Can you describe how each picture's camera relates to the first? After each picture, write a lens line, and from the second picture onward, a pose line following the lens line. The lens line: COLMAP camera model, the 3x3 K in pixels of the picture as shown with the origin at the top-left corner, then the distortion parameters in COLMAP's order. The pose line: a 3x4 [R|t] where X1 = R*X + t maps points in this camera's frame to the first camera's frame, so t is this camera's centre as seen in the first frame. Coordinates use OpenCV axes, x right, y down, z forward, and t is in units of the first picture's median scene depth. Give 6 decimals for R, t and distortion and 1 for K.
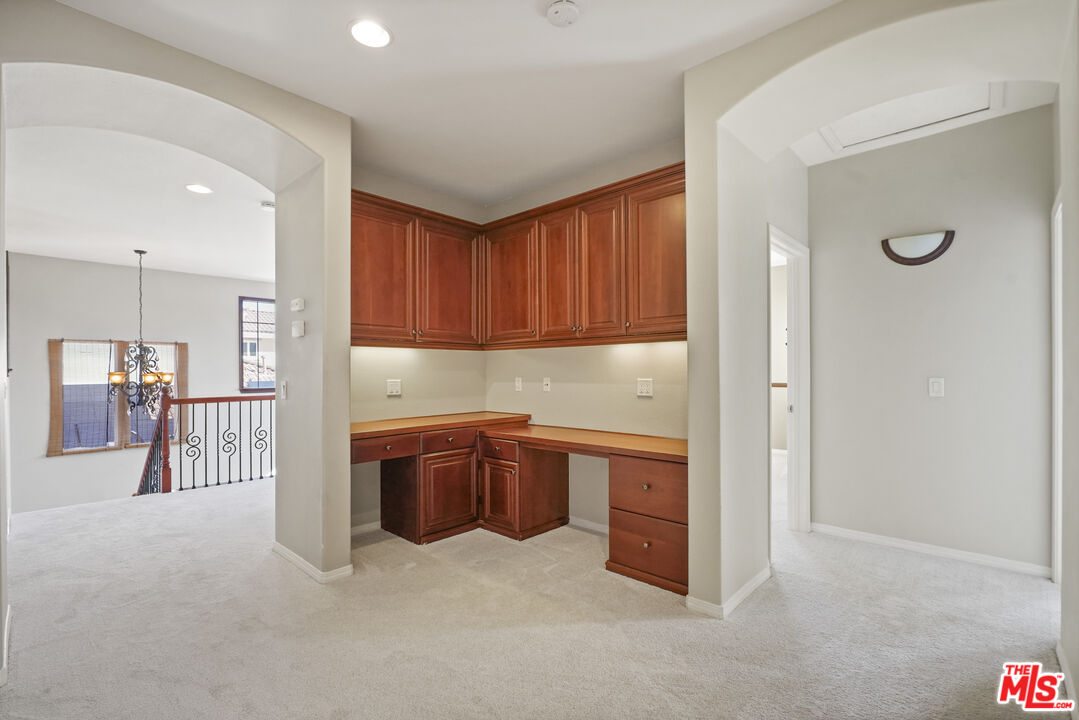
lens RADIAL K [[491.5, 0, 539.0], [0, 491.5, 362.3], [0, 0, 1]] dist [-0.003822, -0.000327]
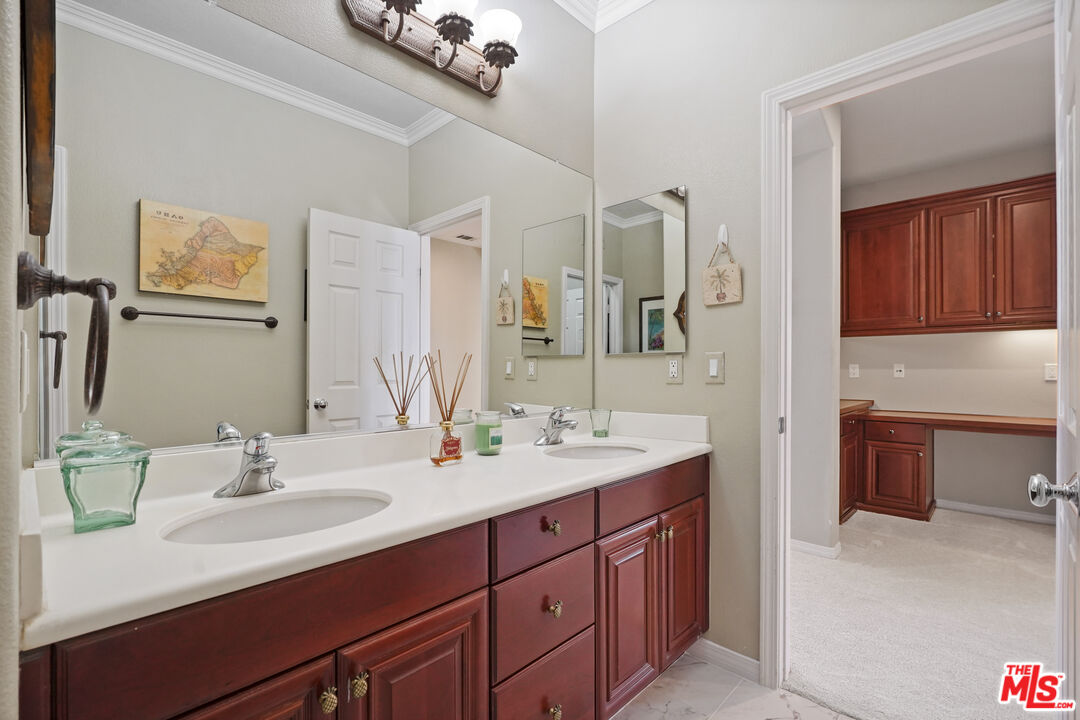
lens RADIAL K [[492.0, 0, 540.2], [0, 492.0, 362.1], [0, 0, 1]] dist [-0.003822, -0.000327]
pose [[0.999954, 0.006641, -0.006929, -0.776880], [-0.006456, 0.999632, 0.026362, 0.004443], [0.007101, -0.026317, 0.999628, -0.033717]]
